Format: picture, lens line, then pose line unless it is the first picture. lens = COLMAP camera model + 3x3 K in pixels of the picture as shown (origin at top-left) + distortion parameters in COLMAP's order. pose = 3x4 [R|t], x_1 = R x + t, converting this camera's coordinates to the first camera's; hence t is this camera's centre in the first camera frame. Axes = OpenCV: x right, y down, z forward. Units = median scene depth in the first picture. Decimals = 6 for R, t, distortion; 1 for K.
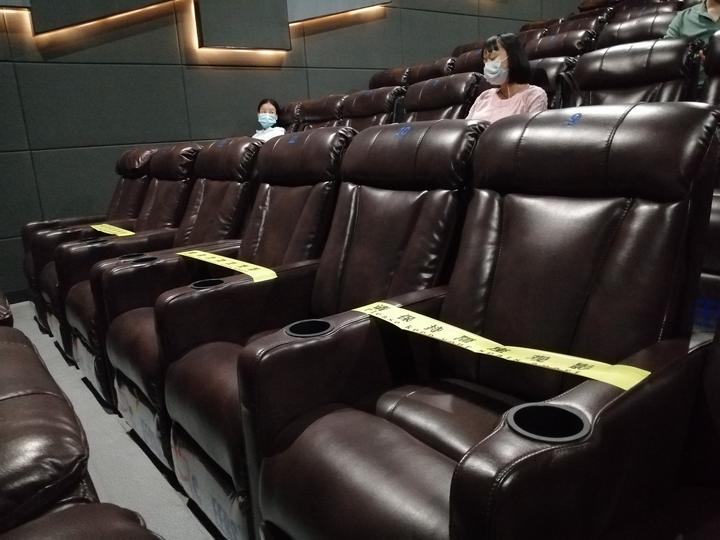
lens RADIAL K [[582.1, 0, 360.0], [0, 582.1, 270.0], [0, 0, 1]] dist [0.001788, 0.001692]
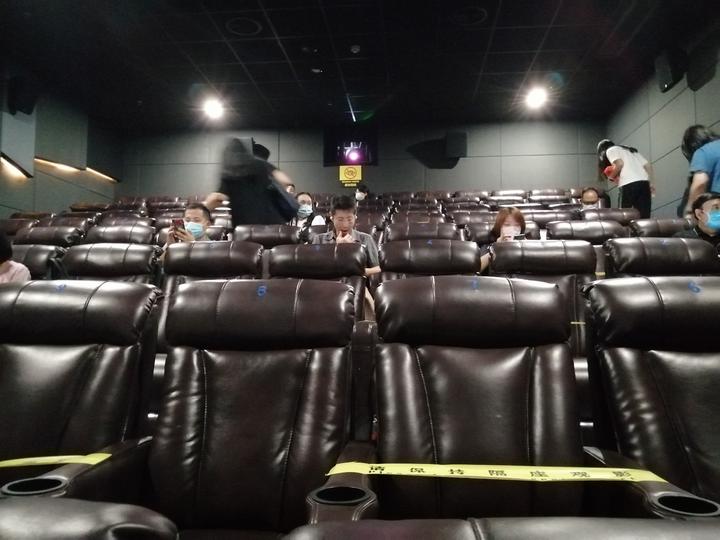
lens RADIAL K [[578.7, 0, 360.0], [0, 578.7, 270.0], [0, 0, 1]] dist [0.074864, -0.142134]
pose [[0.688900, 0.117124, 0.715331, -0.060552], [0.119816, 0.954884, -0.271735, 0.072393], [-0.714885, 0.272906, 0.643786, -0.180267]]
